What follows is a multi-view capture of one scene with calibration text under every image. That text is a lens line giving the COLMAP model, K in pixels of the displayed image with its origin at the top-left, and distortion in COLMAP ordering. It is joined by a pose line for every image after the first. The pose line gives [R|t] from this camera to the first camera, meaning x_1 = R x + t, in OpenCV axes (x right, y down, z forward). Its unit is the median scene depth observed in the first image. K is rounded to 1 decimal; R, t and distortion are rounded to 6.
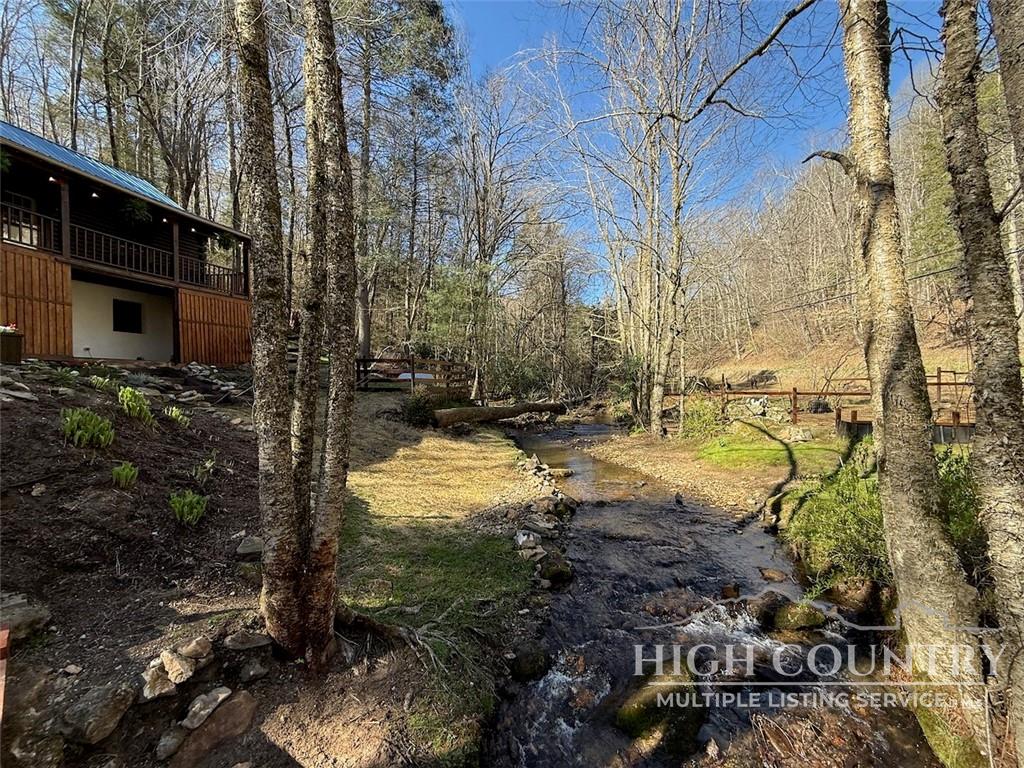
lens RADIAL K [[411.3, 0, 512.2], [0, 411.3, 380.3], [0, 0, 1]] dist [0.002692, 0.000242]
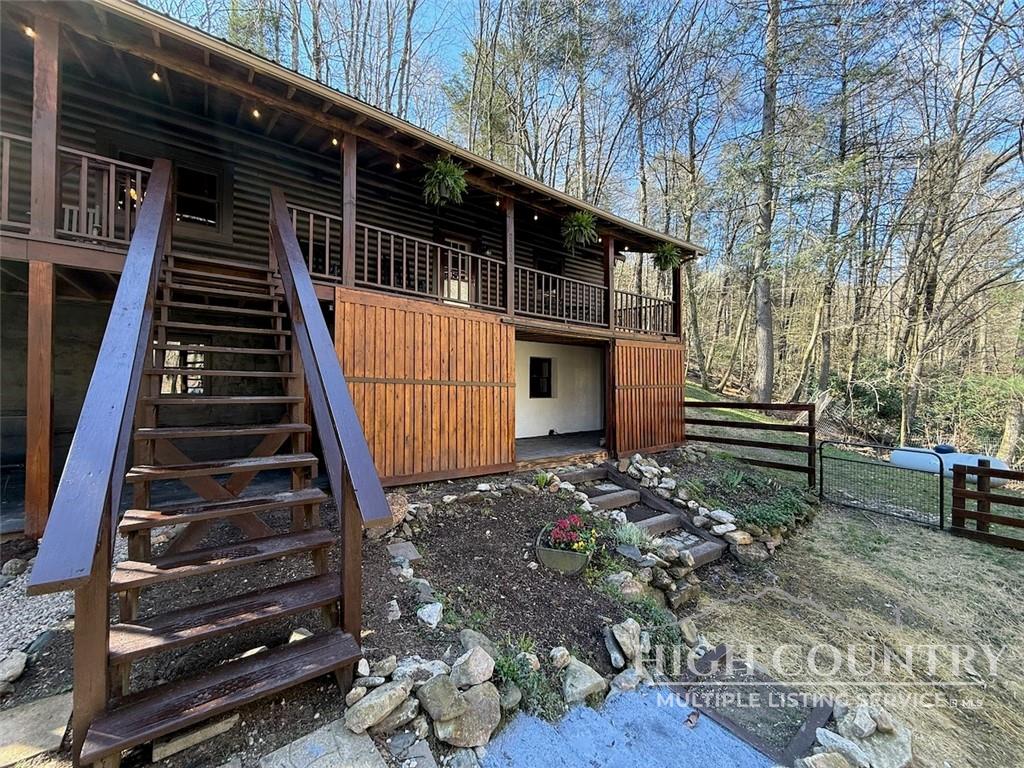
lens RADIAL K [[411.3, 0, 510.4], [0, 411.3, 384.8], [0, 0, 1]] dist [0.002692, 0.000242]
pose [[0.786319, 0.006628, -0.617786, -0.538806], [-0.011273, 0.999930, -0.003620, -0.147620], [0.617718, 0.009811, 0.786338, 0.383677]]
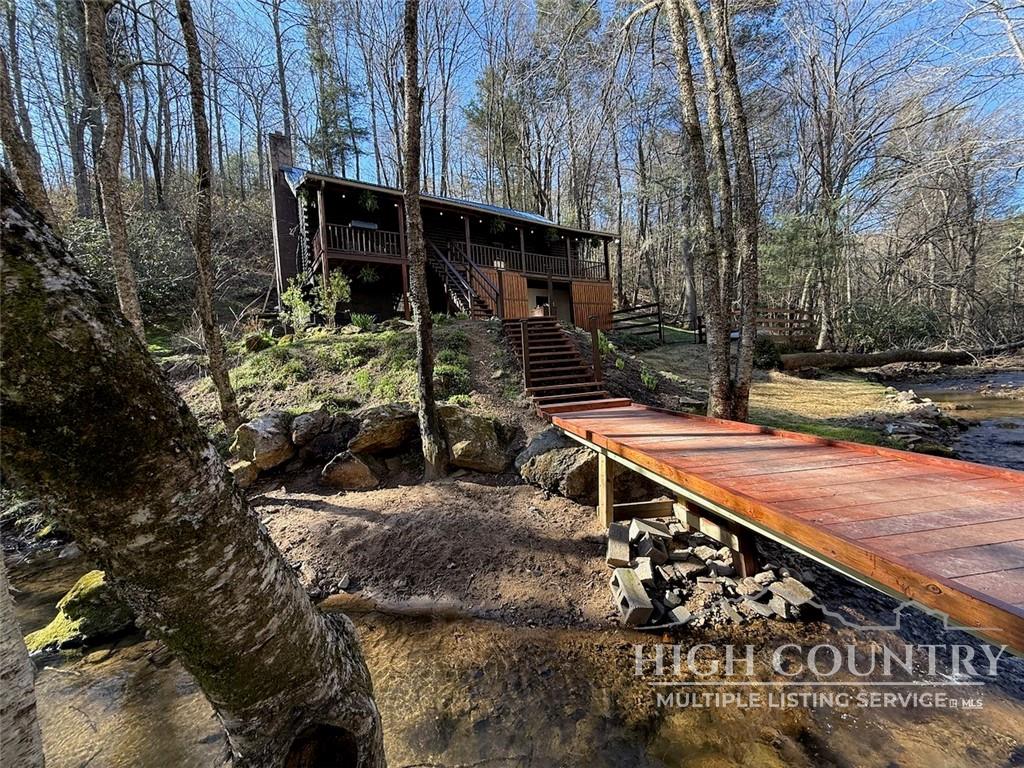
lens RADIAL K [[411.3, 0, 509.2], [0, 411.3, 381.5], [0, 0, 1]] dist [0.002692, 0.000242]
pose [[0.746820, -0.017335, -0.664800, -0.003627], [0.056454, 0.997704, 0.037404, 0.066452], [0.662625, -0.065465, 0.746084, -0.274492]]
